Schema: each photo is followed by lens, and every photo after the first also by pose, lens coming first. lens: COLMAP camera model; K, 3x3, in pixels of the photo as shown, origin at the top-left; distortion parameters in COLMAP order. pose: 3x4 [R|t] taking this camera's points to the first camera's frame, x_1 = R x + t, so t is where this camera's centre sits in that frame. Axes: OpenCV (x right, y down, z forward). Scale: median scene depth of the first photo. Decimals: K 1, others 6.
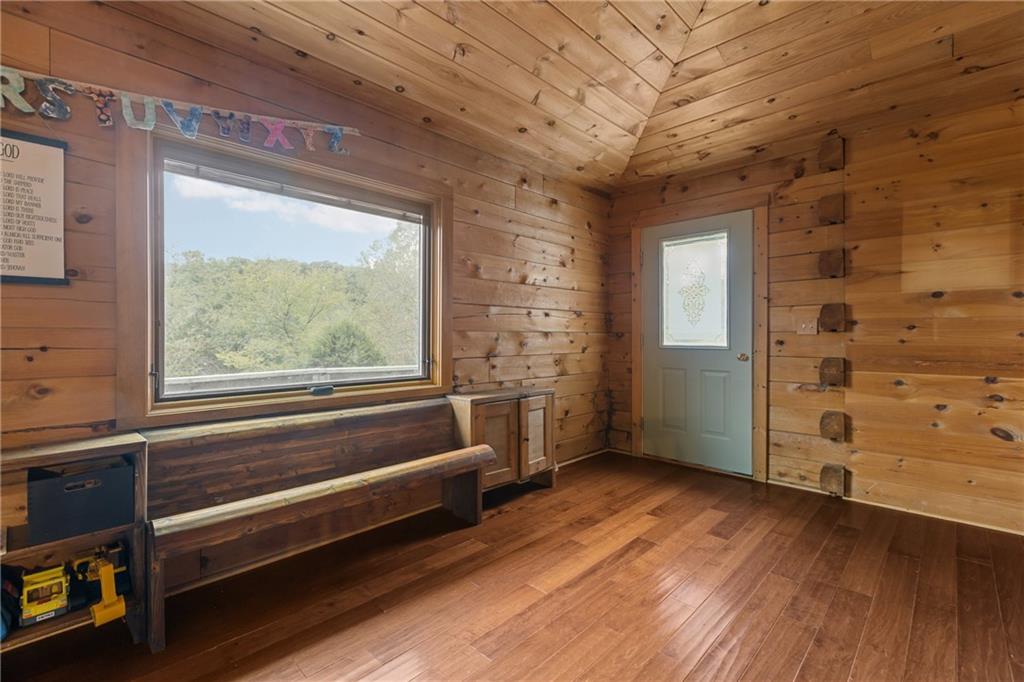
lens RADIAL K [[466.0, 0, 509.1], [0, 466.0, 339.2], [0, 0, 1]] dist [-0.001661, -0.000299]
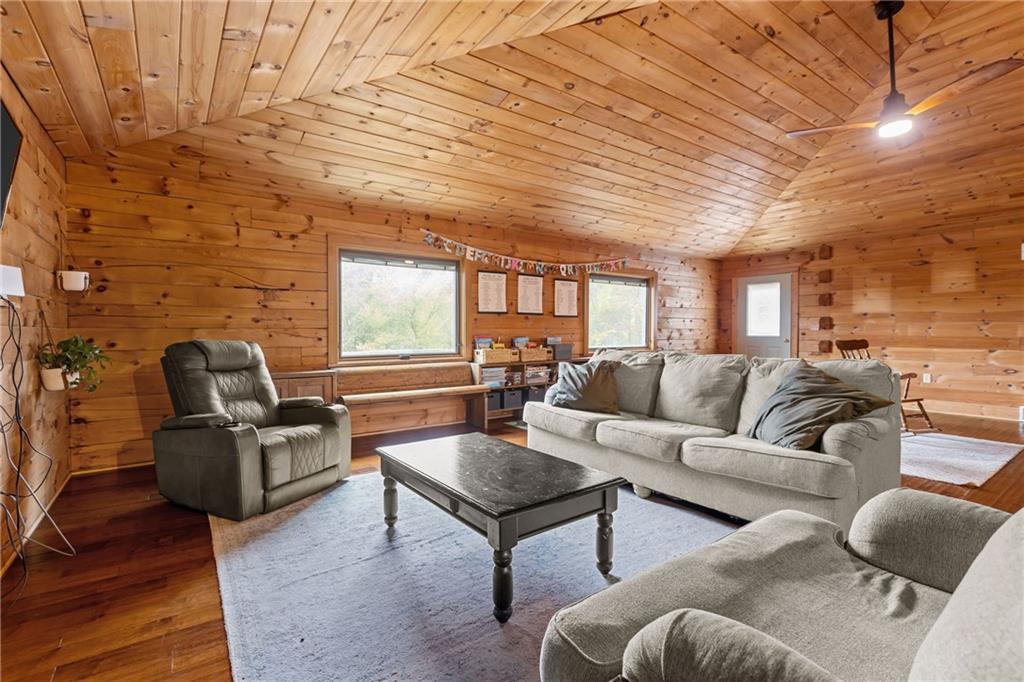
lens RADIAL K [[466.0, 0, 511.7], [0, 466.0, 338.6], [0, 0, 1]] dist [-0.001661, -0.000299]
pose [[0.984992, 0.004765, -0.172533, -0.402532], [-0.003006, 0.999941, 0.010458, 0.010403], [0.172572, -0.009783, 0.984948, -1.417951]]
